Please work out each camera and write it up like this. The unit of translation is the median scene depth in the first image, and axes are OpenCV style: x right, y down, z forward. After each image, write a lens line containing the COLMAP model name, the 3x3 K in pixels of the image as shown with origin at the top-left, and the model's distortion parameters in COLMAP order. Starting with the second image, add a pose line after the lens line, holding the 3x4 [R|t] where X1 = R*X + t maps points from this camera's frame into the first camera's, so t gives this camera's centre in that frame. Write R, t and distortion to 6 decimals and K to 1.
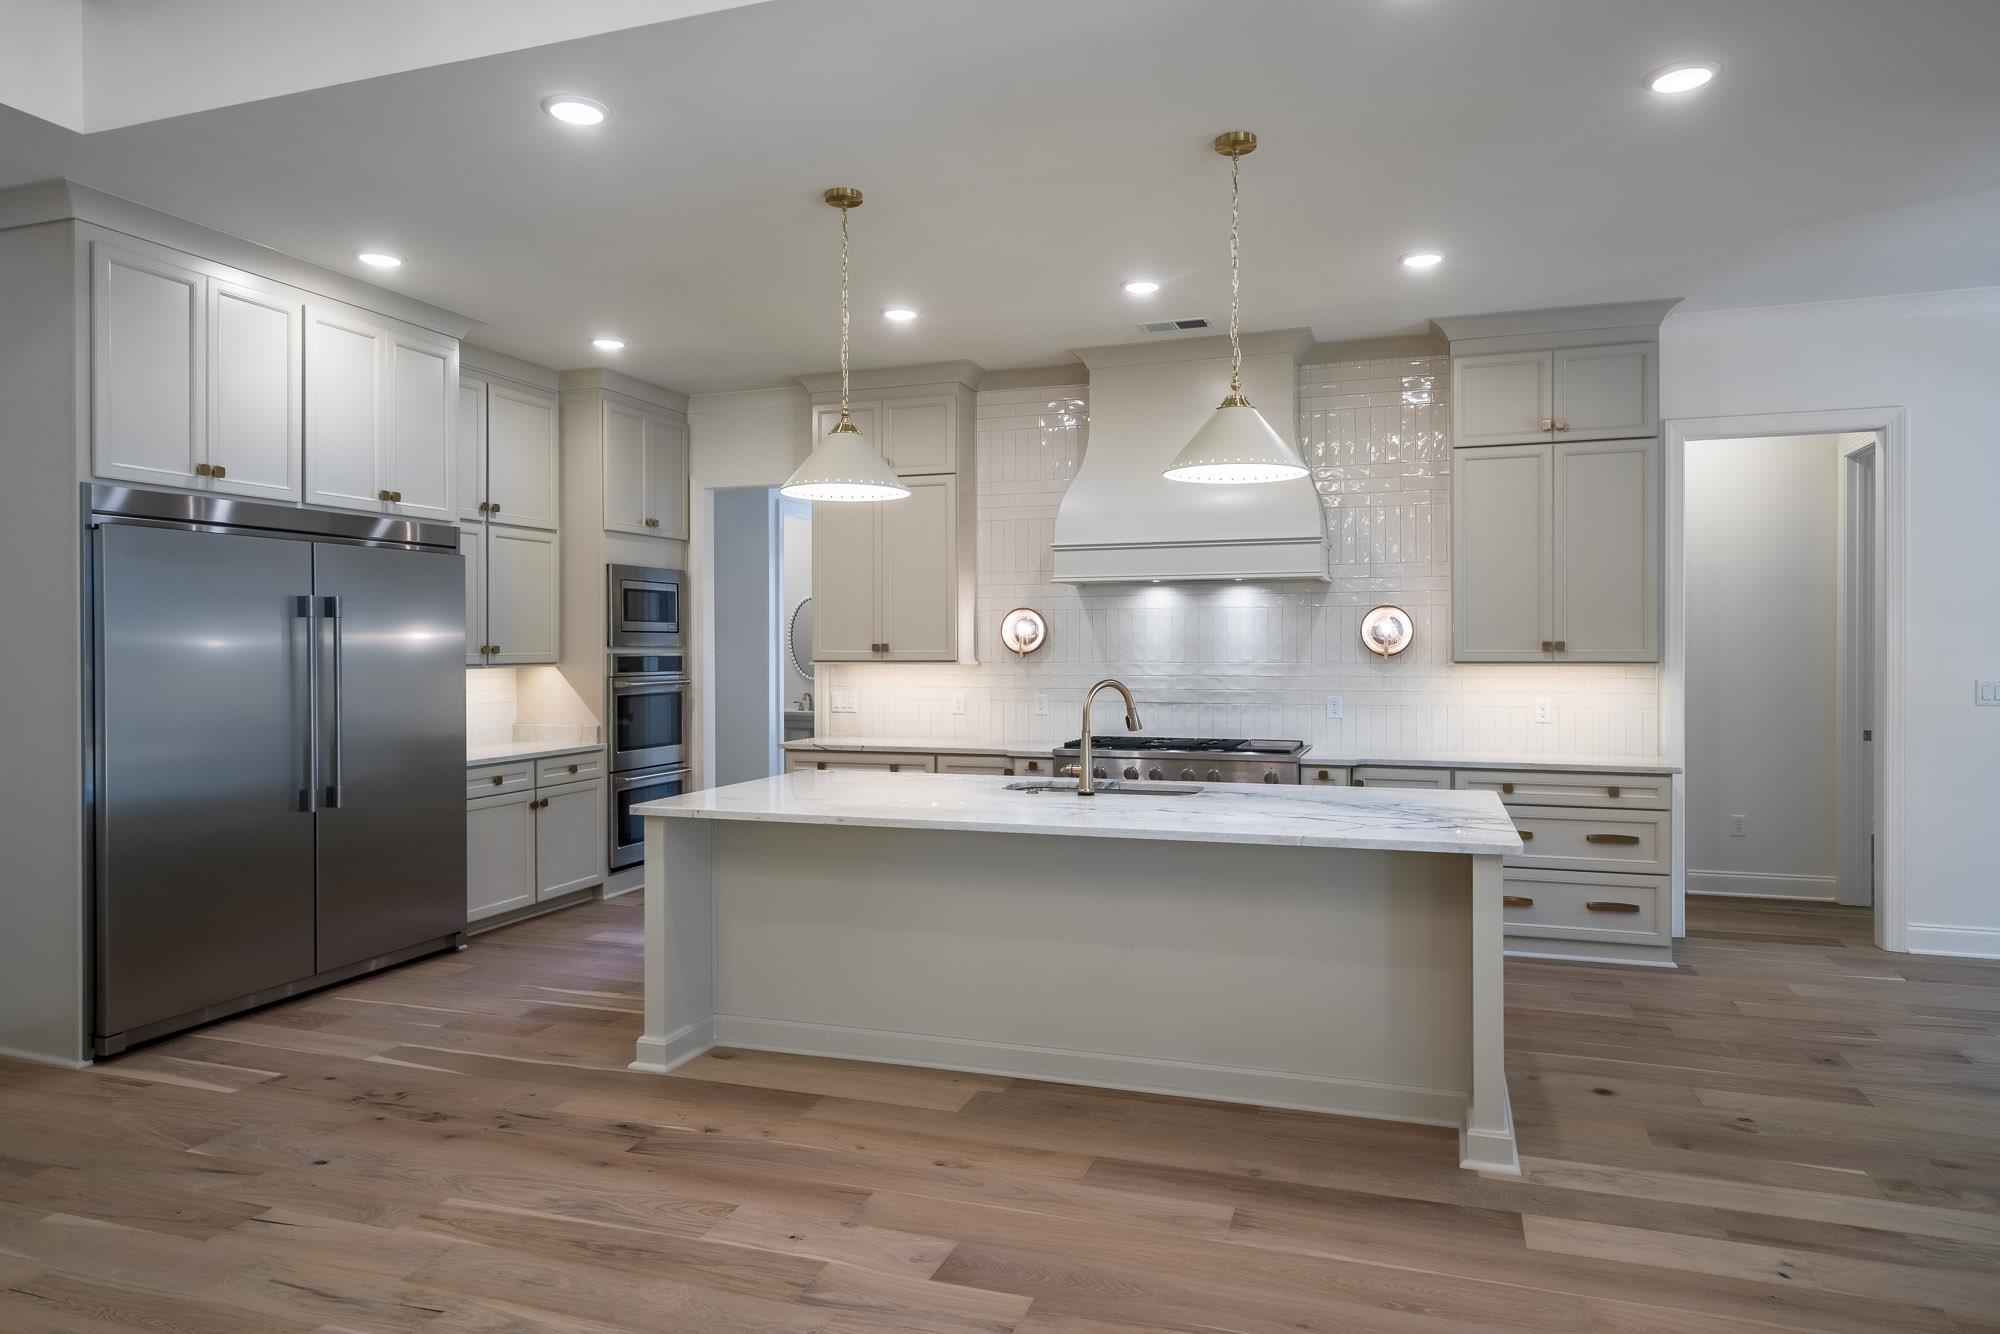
lens RADIAL K [[1217.6, 0, 1001.5], [0, 1217.6, 665.4], [0, 0, 1]] dist [0.003506, 0.000476]
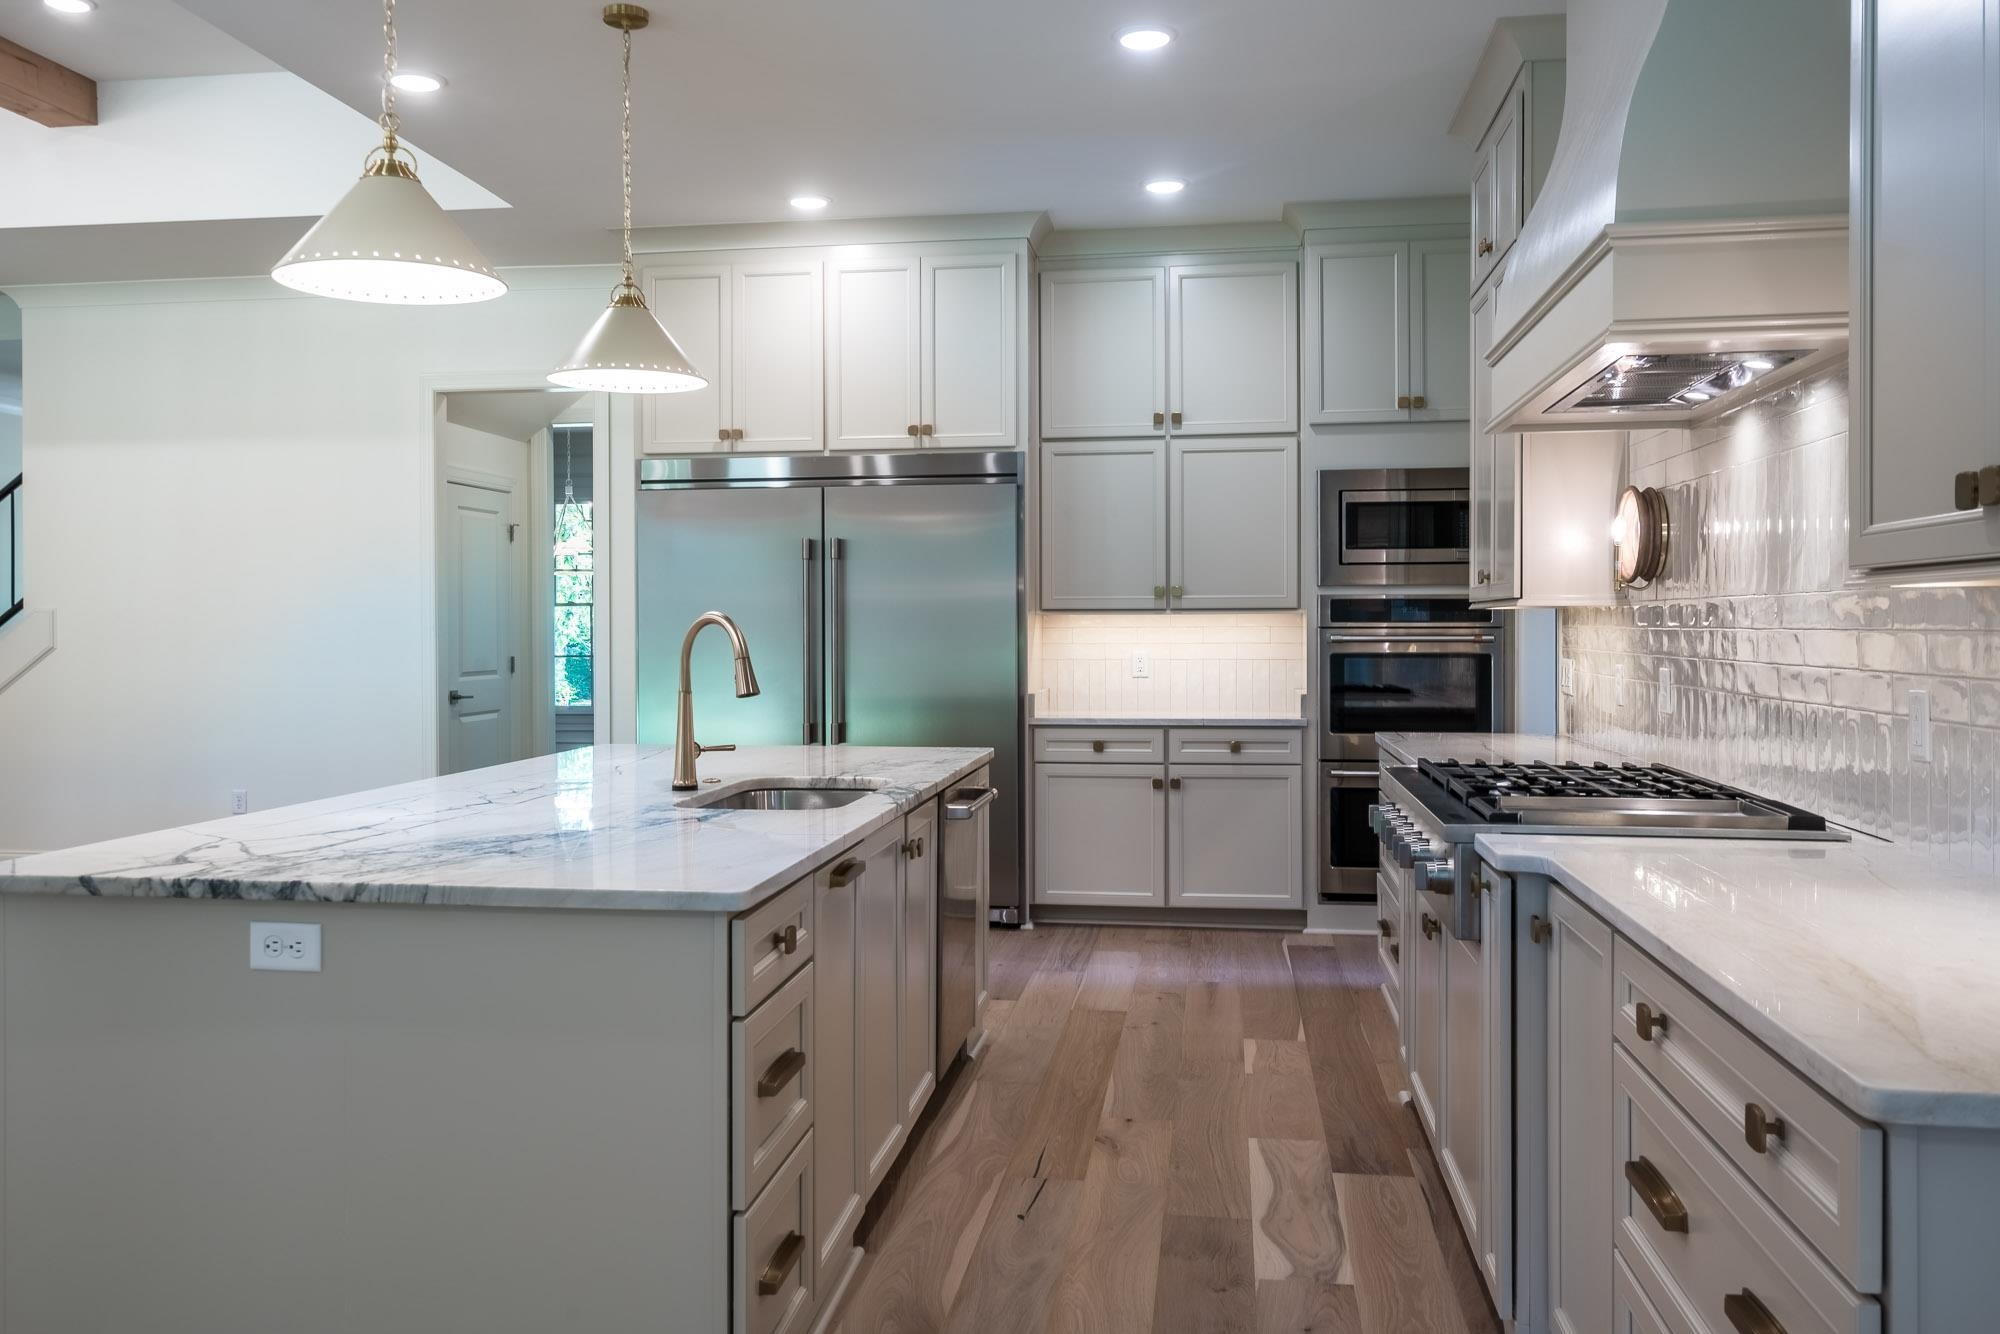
lens RADIAL K [[1626.2, 0, 997.7], [0, 1626.2, 652.8], [0, 0, 1]] dist [-0.017025, -0.002655]
pose [[0.196787, 0.012567, -0.980366, 0.628796], [-0.010689, 0.999886, 0.010672, 0.017782], [0.980388, 0.008380, 0.196899, 0.669787]]
